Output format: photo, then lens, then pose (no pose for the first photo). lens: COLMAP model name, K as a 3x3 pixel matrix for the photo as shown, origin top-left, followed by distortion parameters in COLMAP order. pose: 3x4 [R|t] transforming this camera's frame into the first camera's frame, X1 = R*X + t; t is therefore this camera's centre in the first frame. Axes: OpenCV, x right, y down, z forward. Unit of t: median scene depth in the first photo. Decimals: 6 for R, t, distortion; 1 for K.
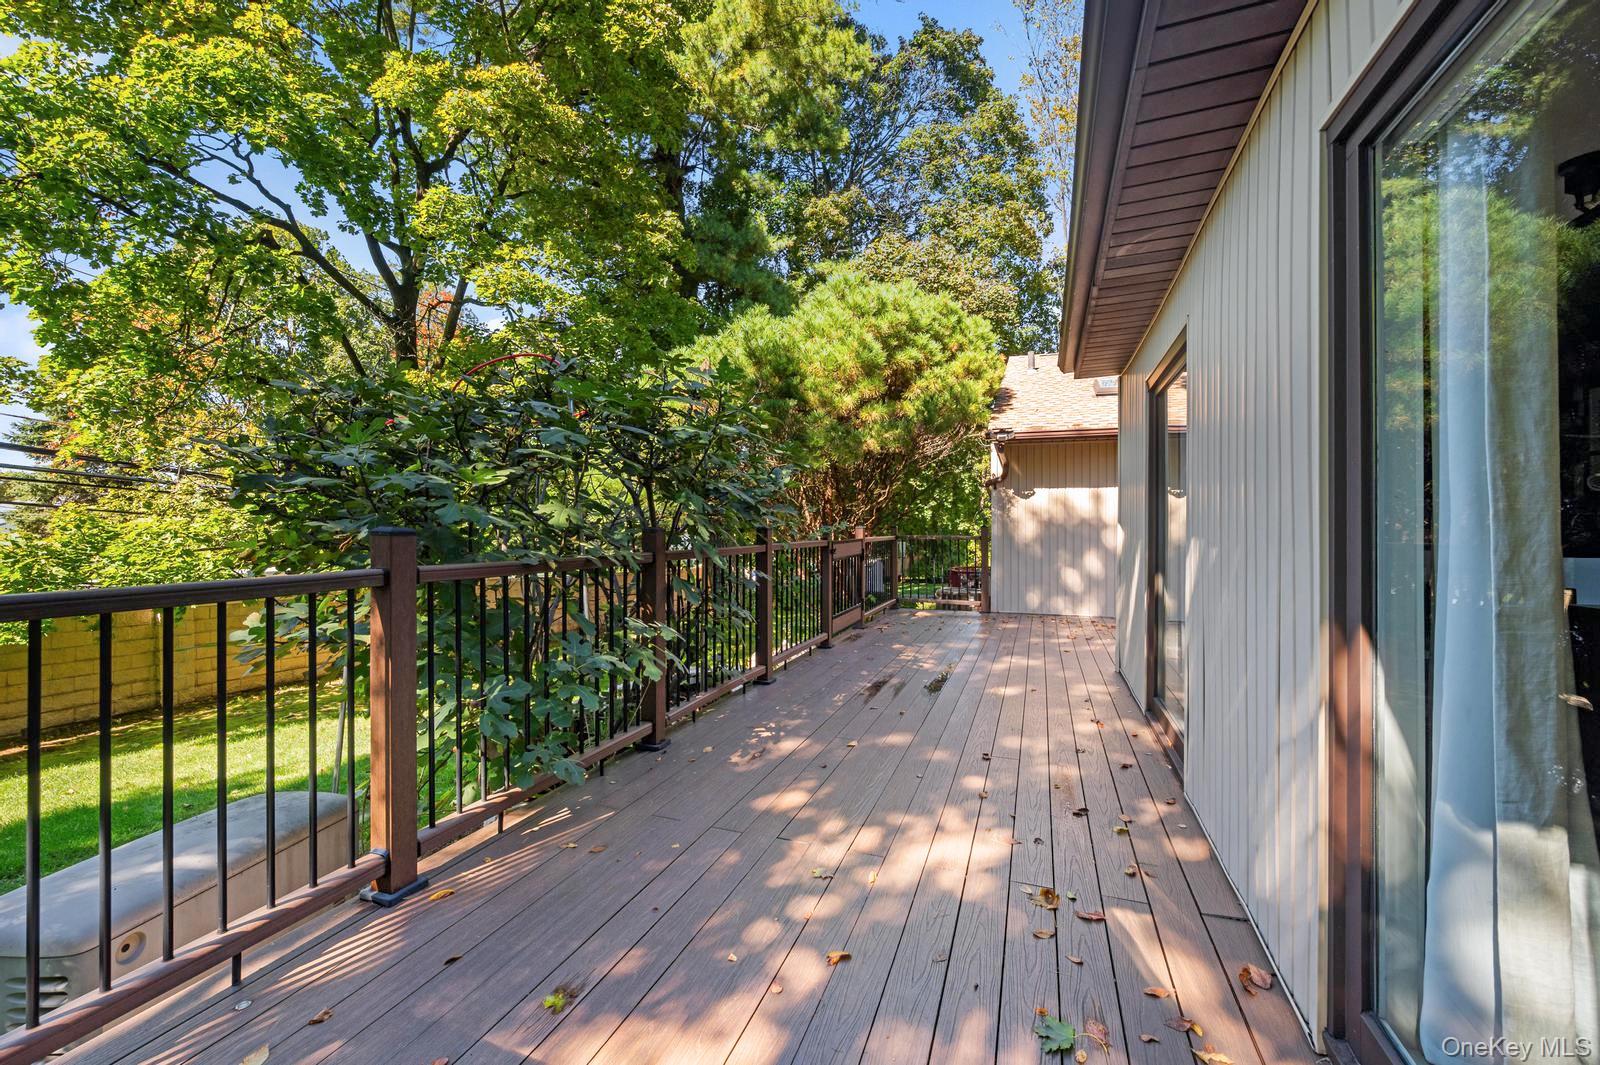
lens RADIAL K [[650.3, 0, 797.2], [0, 650.3, 530.0], [0, 0, 1]] dist [0.002207, 0.000771]
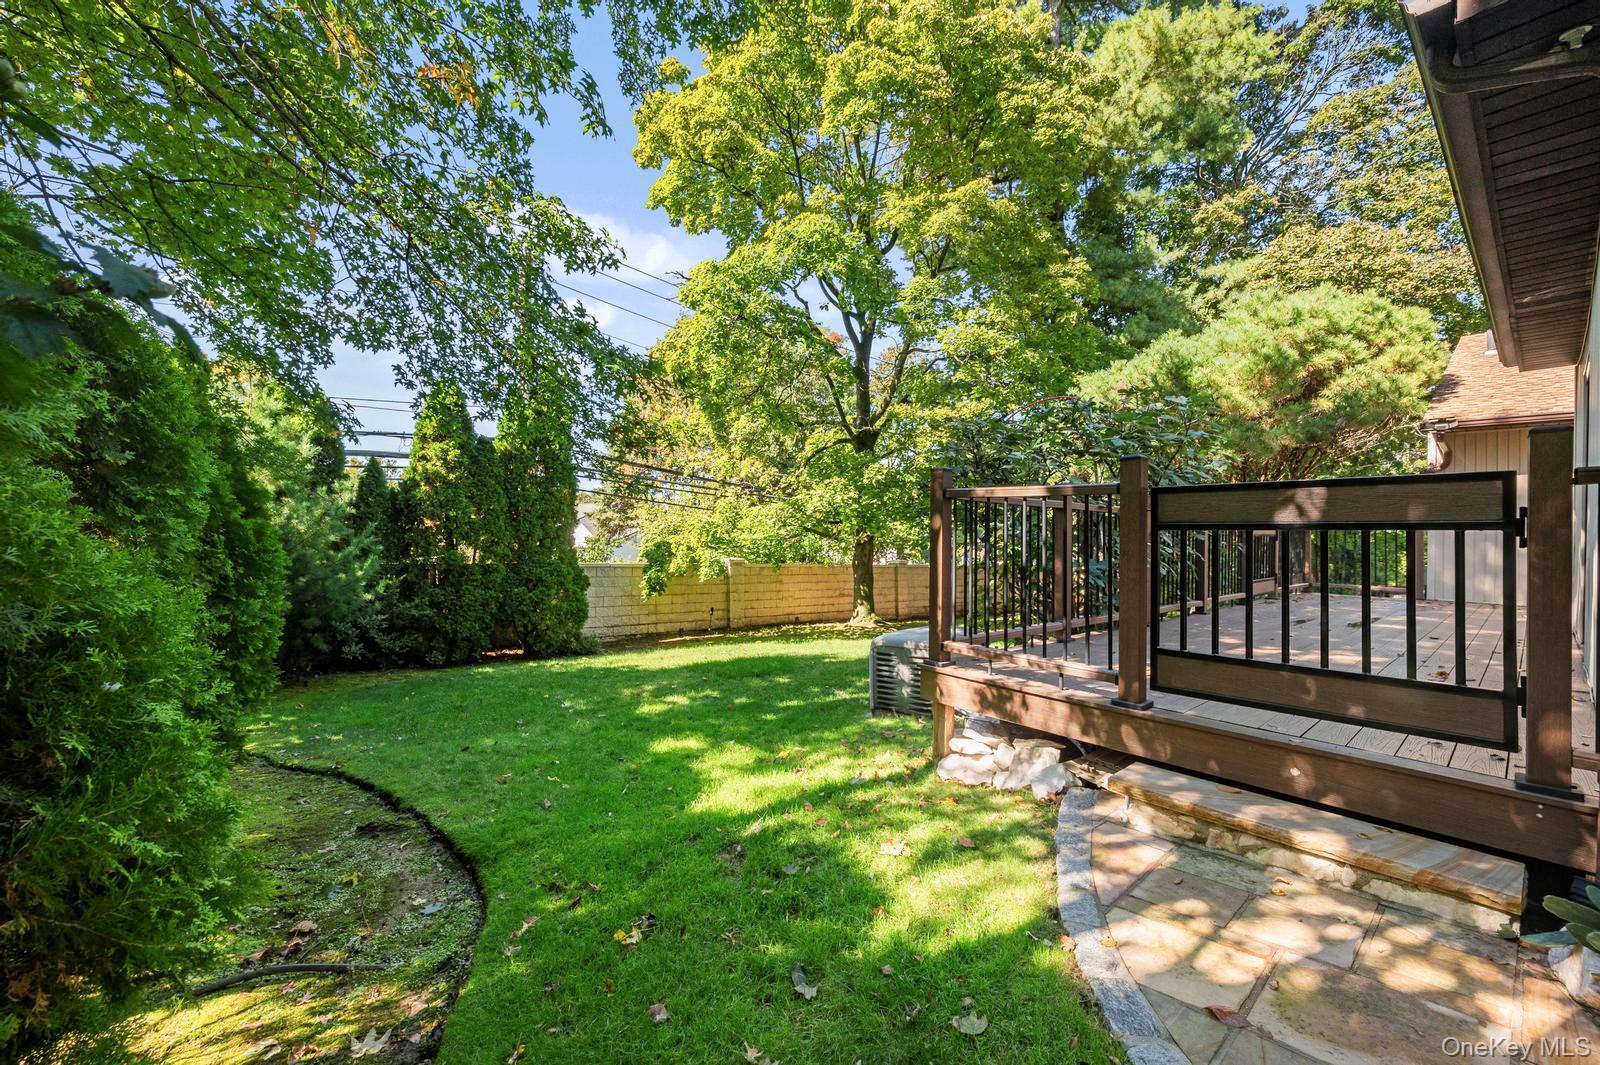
lens RADIAL K [[650.3, 0, 799.1], [0, 650.3, 529.6], [0, 0, 1]] dist [0.002207, 0.000771]
pose [[0.883300, 0.014340, -0.468588, -0.086708], [-0.020551, 0.999756, -0.008145, 0.044096], [0.468357, 0.016825, 0.883379, -0.343938]]
